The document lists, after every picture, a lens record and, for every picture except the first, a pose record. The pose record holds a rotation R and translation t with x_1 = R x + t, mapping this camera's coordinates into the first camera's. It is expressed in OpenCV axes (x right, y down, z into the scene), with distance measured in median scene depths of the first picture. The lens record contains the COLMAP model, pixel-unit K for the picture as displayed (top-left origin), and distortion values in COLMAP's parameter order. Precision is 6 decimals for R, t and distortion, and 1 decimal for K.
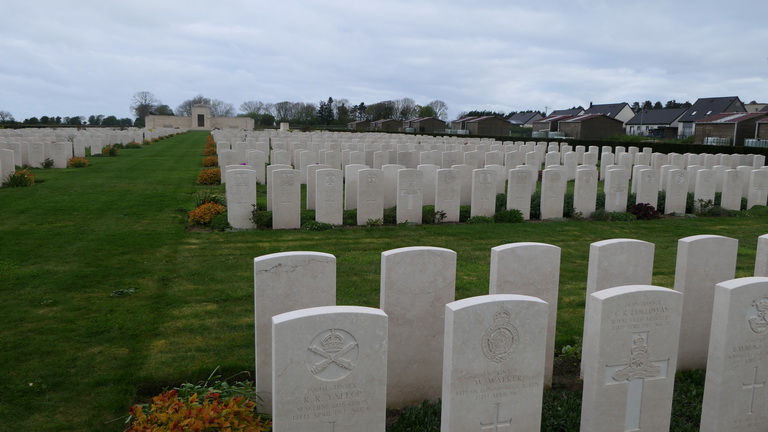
lens RADIAL K [[622.2, 0, 411.7], [0, 622.2, 229.9], [0, 0, 1]] dist [-0.018641, 0.007478]
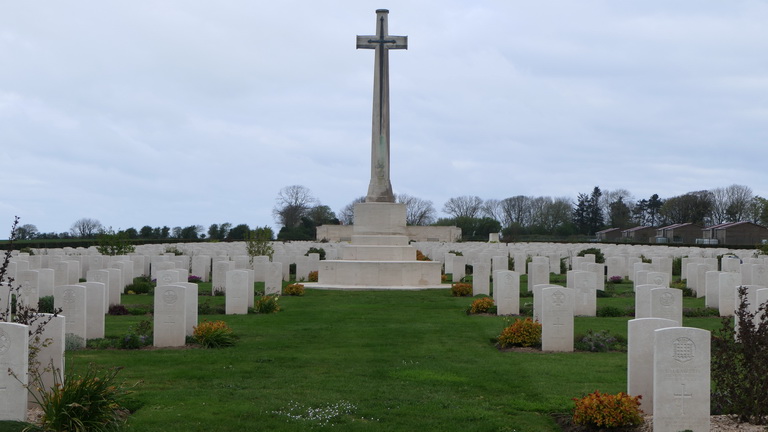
lens RADIAL K [[1236.1, 0, 381.0], [0, 1236.1, 215.9], [0, 0, 1]] dist [-0.003547, 0.000000]
pose [[0.950237, -0.017395, -0.311041, 0.033403], [-0.039509, 0.983649, -0.175711, 0.020073], [0.309012, 0.179256, 0.934012, -0.117676]]
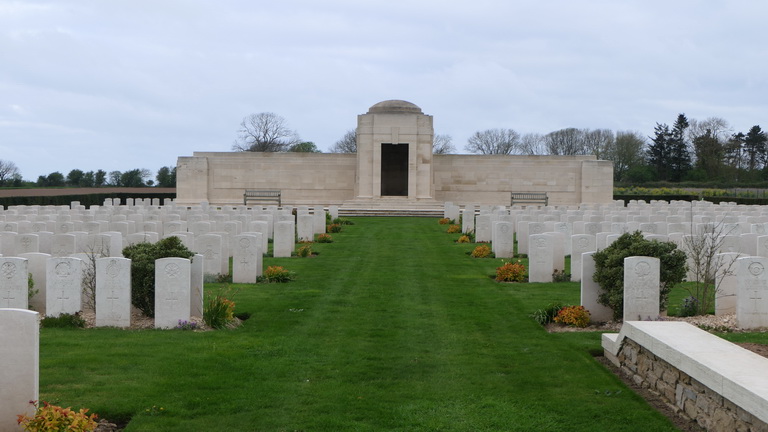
lens RADIAL K [[1125.2, 0, 382.6], [0, 1125.2, 215.1], [0, 0, 1]] dist [-0.010417, 0.000000]
pose [[0.949770, -0.003482, -0.312930, -0.084965], [-0.039395, 0.990654, -0.130589, -0.041758], [0.310460, 0.136358, 0.940756, 0.242322]]
